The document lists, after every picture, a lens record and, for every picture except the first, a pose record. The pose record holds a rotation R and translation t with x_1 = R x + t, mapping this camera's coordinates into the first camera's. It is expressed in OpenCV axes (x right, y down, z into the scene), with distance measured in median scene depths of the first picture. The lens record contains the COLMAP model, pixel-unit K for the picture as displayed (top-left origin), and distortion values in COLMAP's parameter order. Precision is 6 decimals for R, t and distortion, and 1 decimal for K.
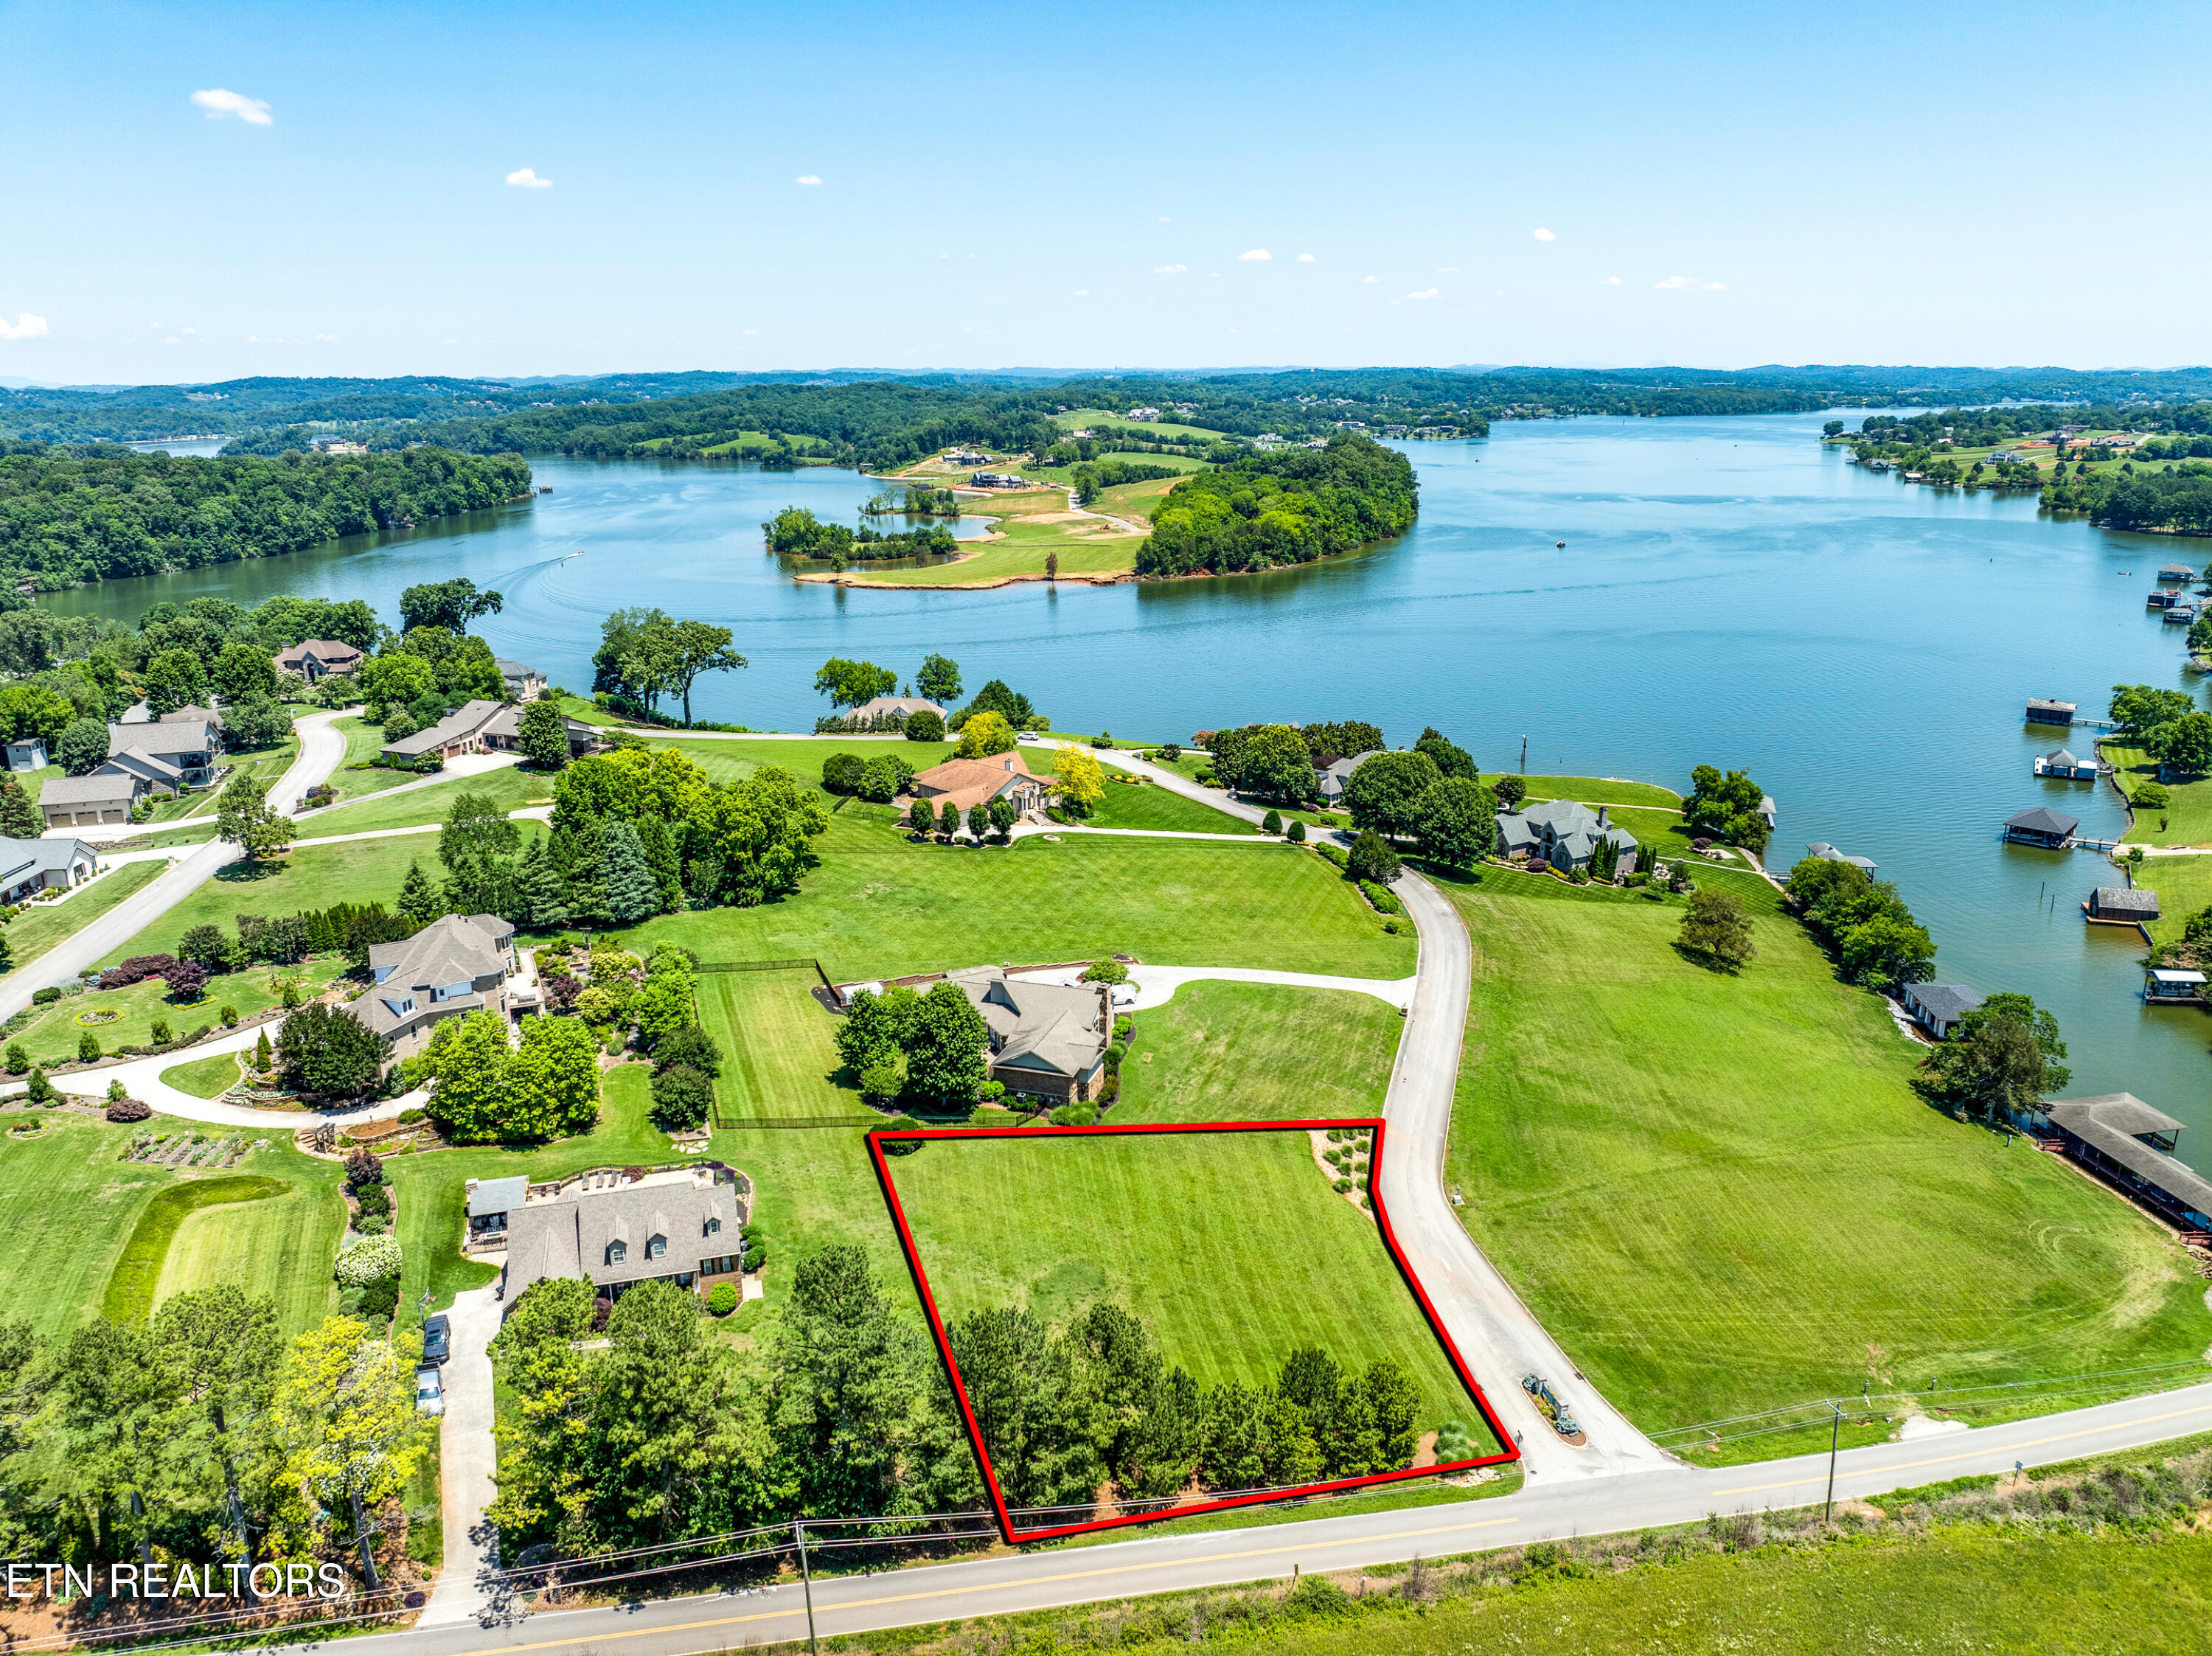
lens RADIAL K [[1558.4, 0, 1111.2], [0, 1558.4, 832.3], [0, 0, 1]] dist [-0.027884, -0.016727]
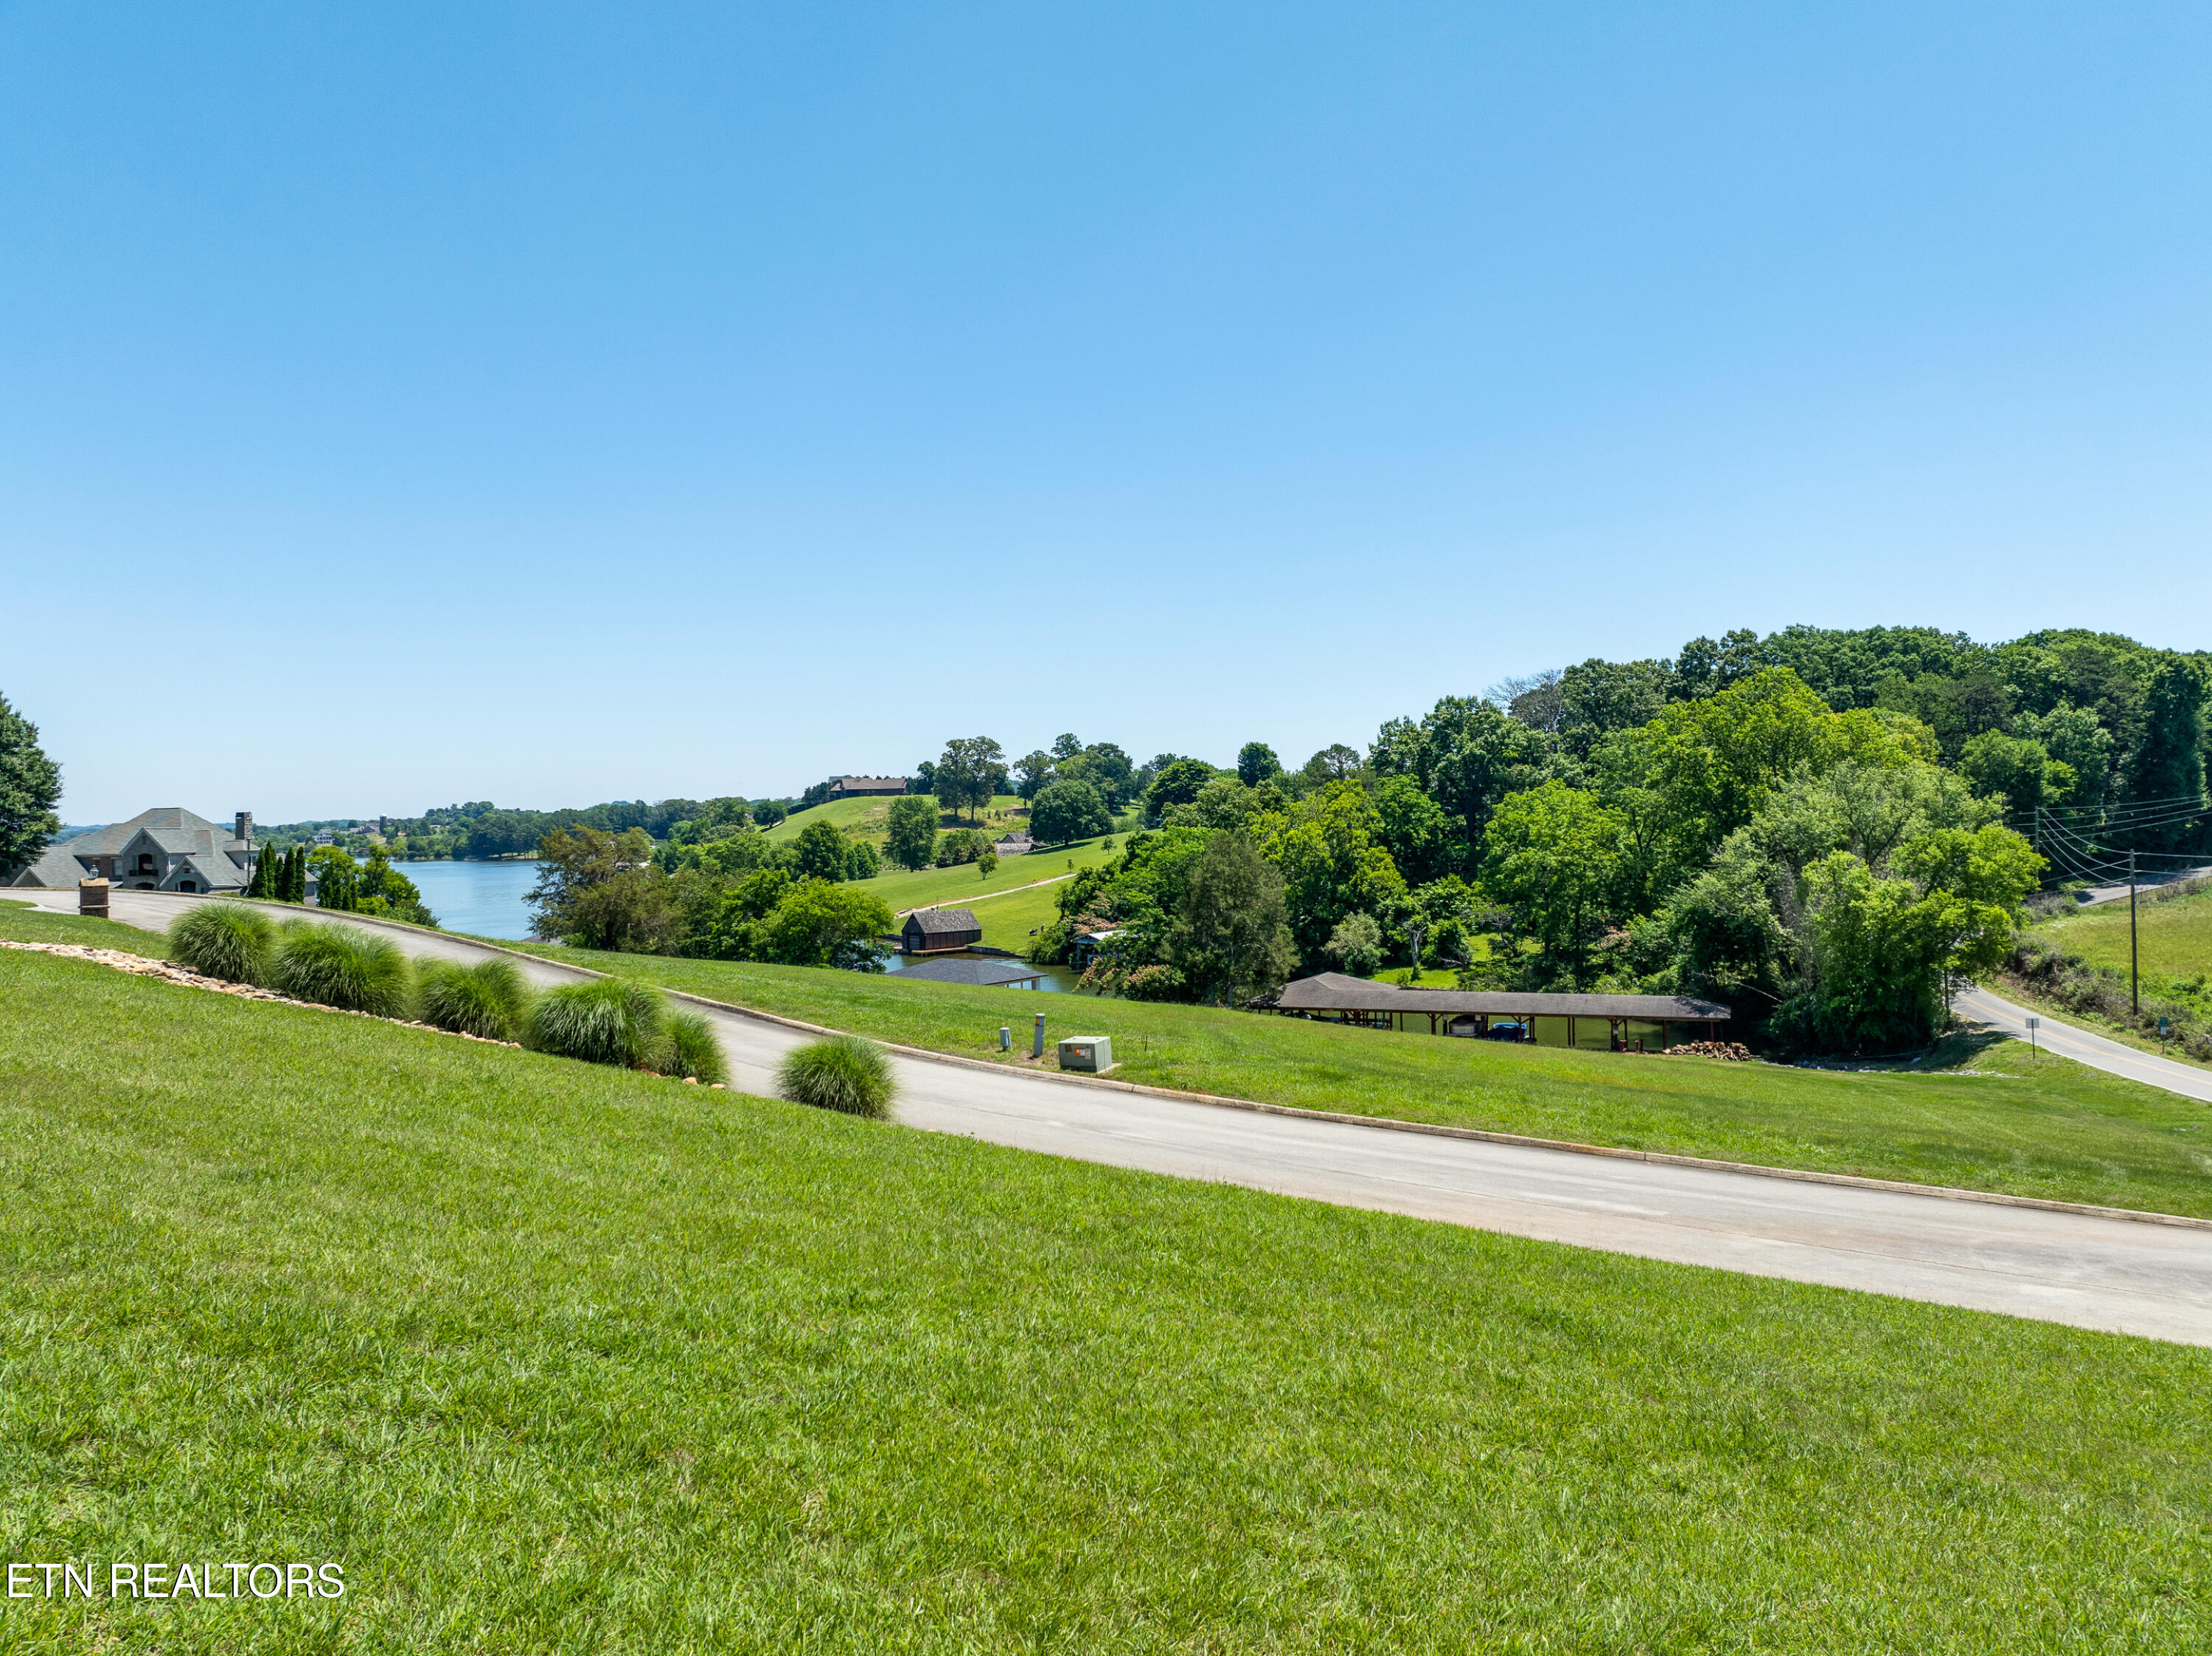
lens RADIAL K [[1558.4, 0, 1117.0], [0, 1558.4, 823.5], [0, 0, 1]] dist [-0.027884, -0.016727]
pose [[0.522803, -0.003644, 0.852446, 0.040371], [0.258225, 0.953684, -0.154293, 0.149878], [-0.812402, 0.300787, 0.499530, 0.559074]]
